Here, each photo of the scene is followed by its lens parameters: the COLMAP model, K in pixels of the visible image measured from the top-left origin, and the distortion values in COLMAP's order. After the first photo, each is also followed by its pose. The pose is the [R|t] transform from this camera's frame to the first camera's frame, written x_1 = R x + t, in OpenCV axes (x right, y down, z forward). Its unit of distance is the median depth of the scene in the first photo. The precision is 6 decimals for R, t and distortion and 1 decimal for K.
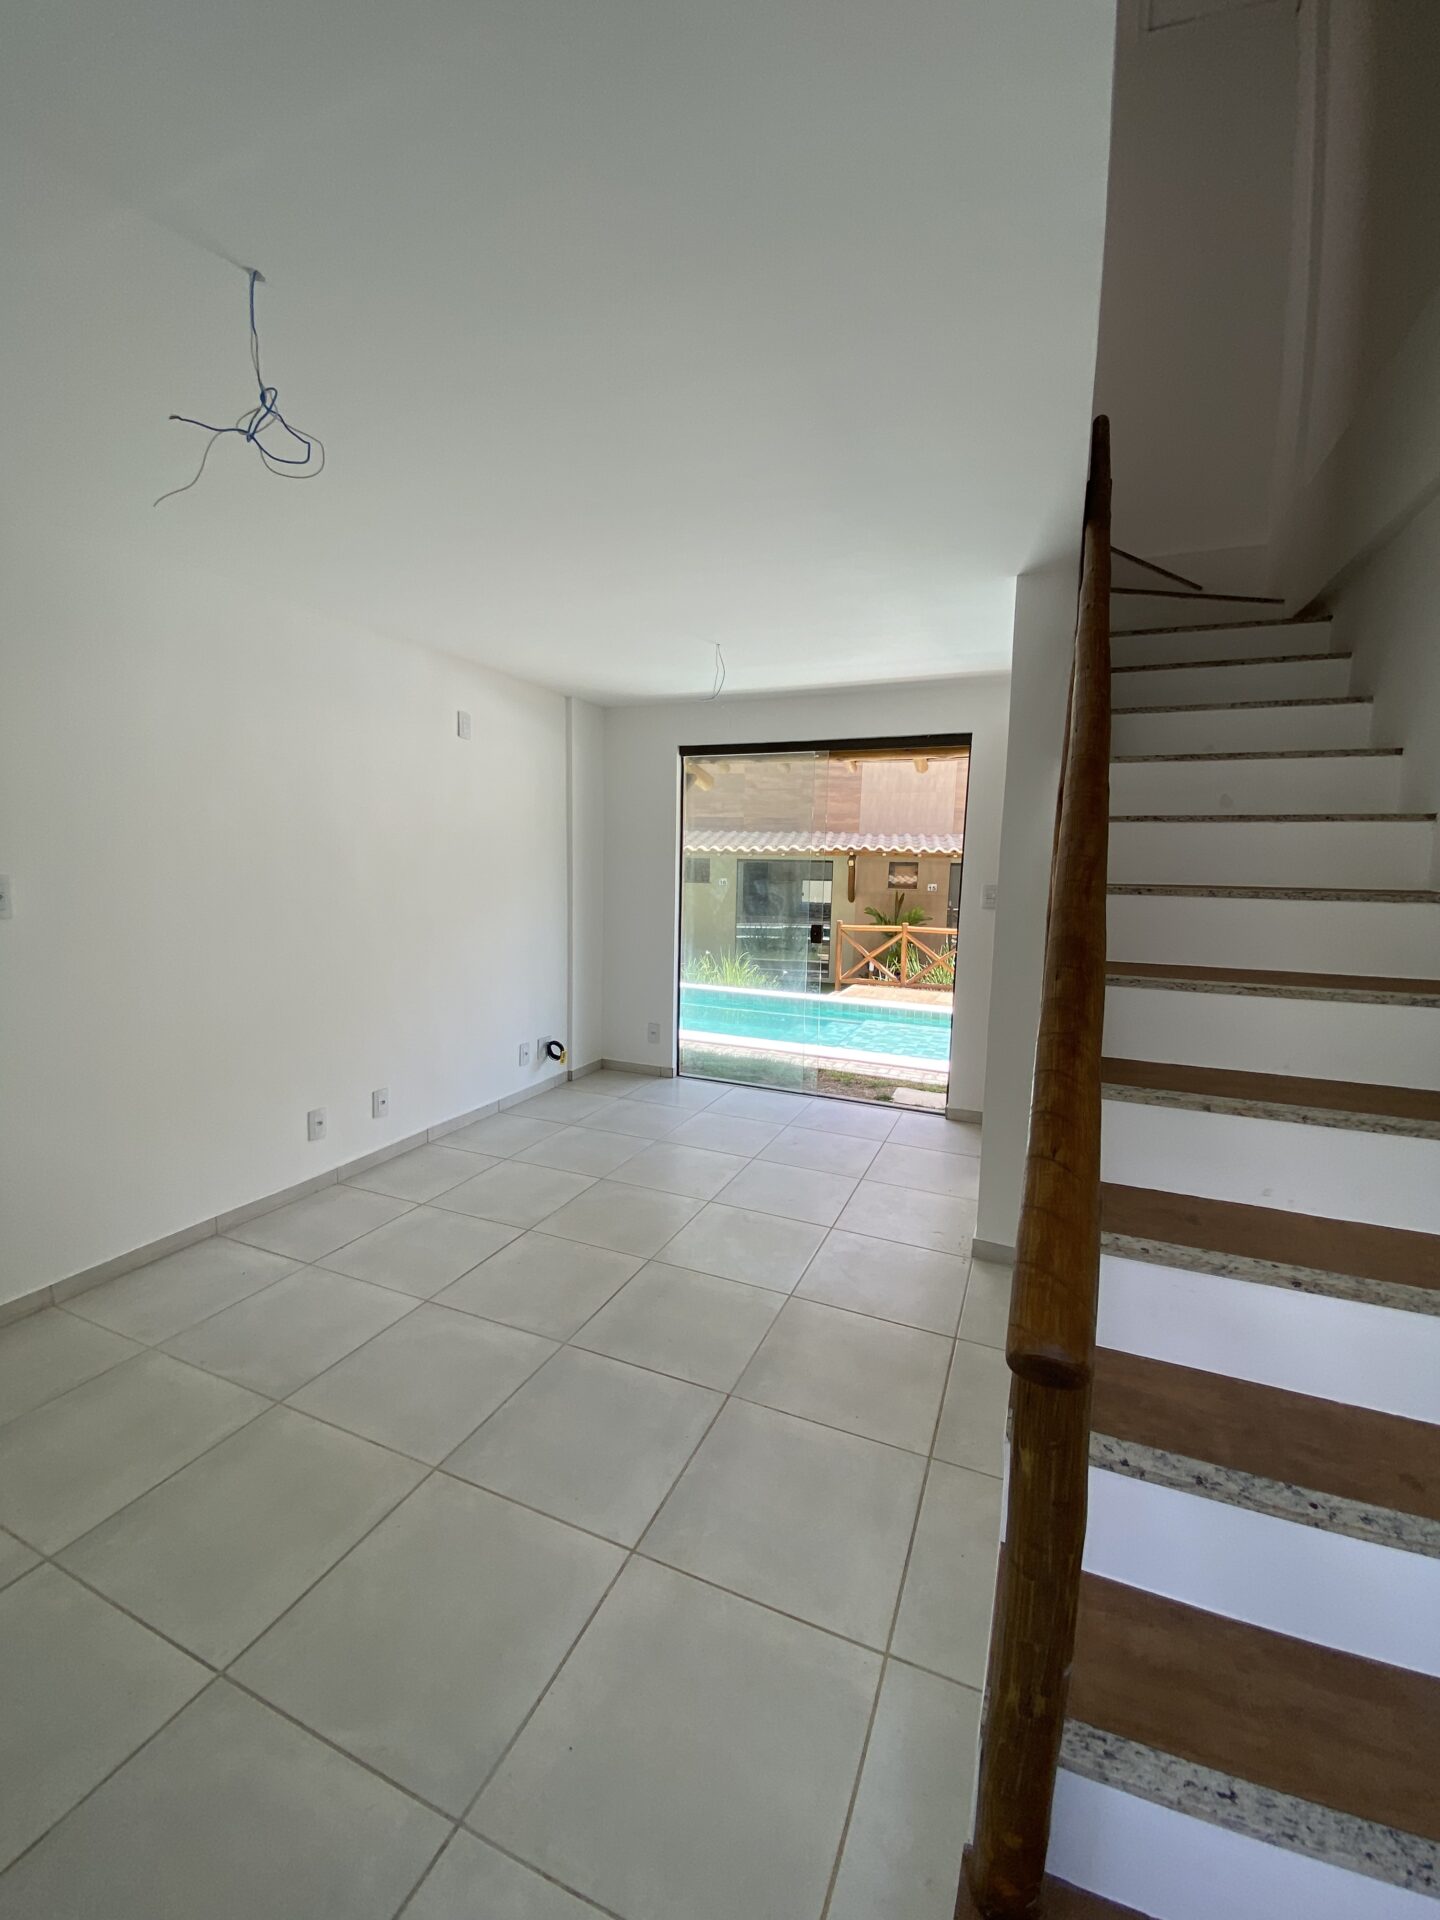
lens RADIAL K [[794.9, 0, 721.5], [0, 794.9, 958.0], [0, 0, 1]] dist [-0.002595, -0.000159]
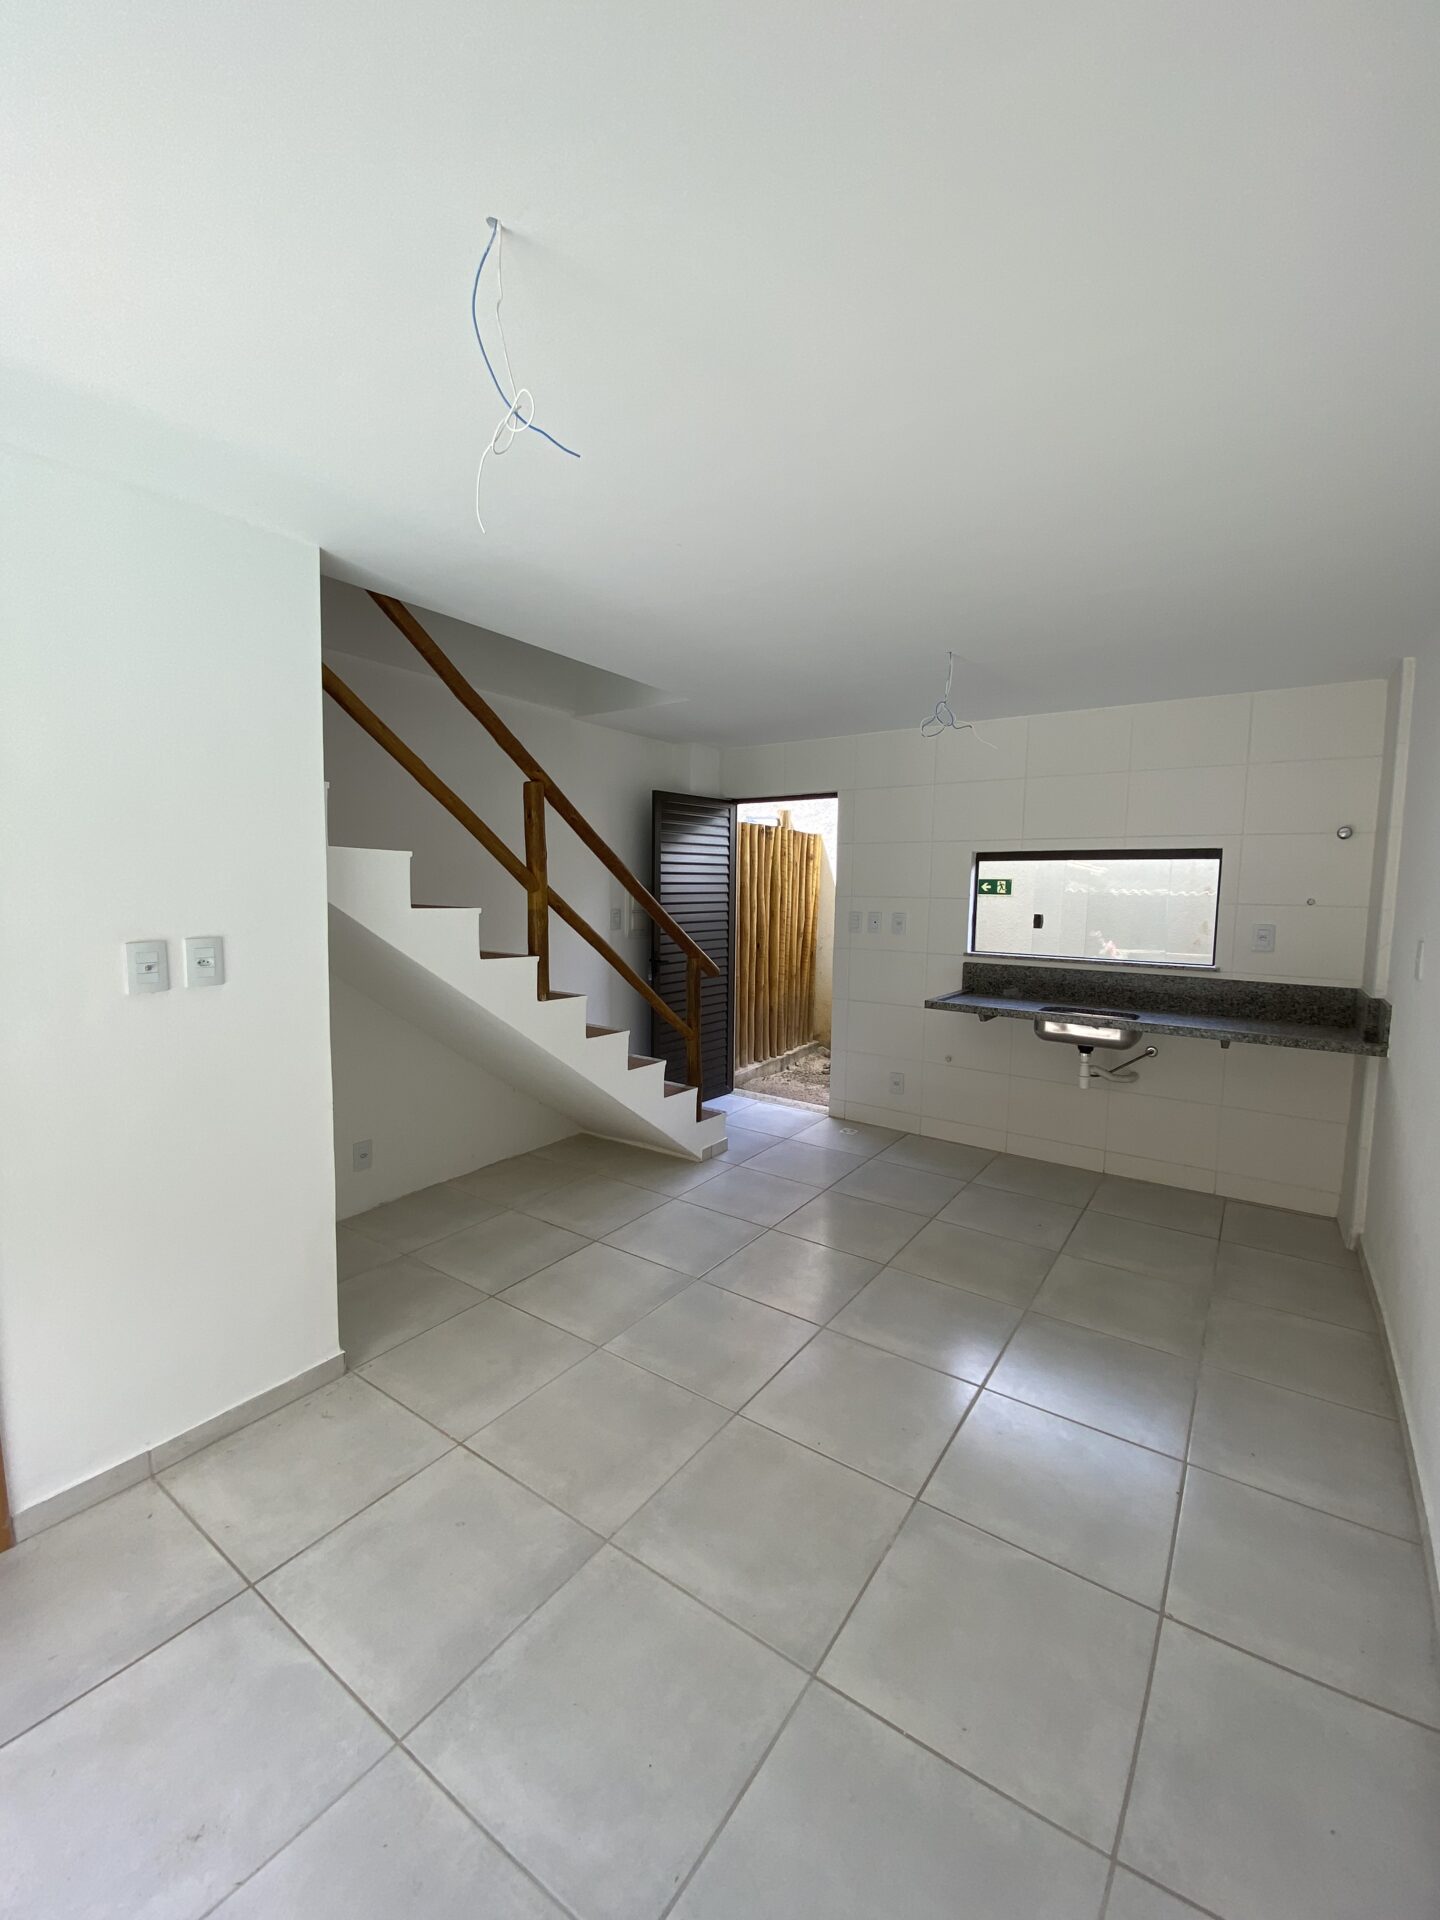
lens RADIAL K [[794.9, 0, 719.3], [0, 794.9, 957.5], [0, 0, 1]] dist [-0.002595, -0.000159]
pose [[-0.979032, -0.050189, 0.197429, -0.267058], [-0.005131, 0.974942, 0.222400, -0.304189], [-0.203643, 0.216724, -0.954757, 2.134541]]
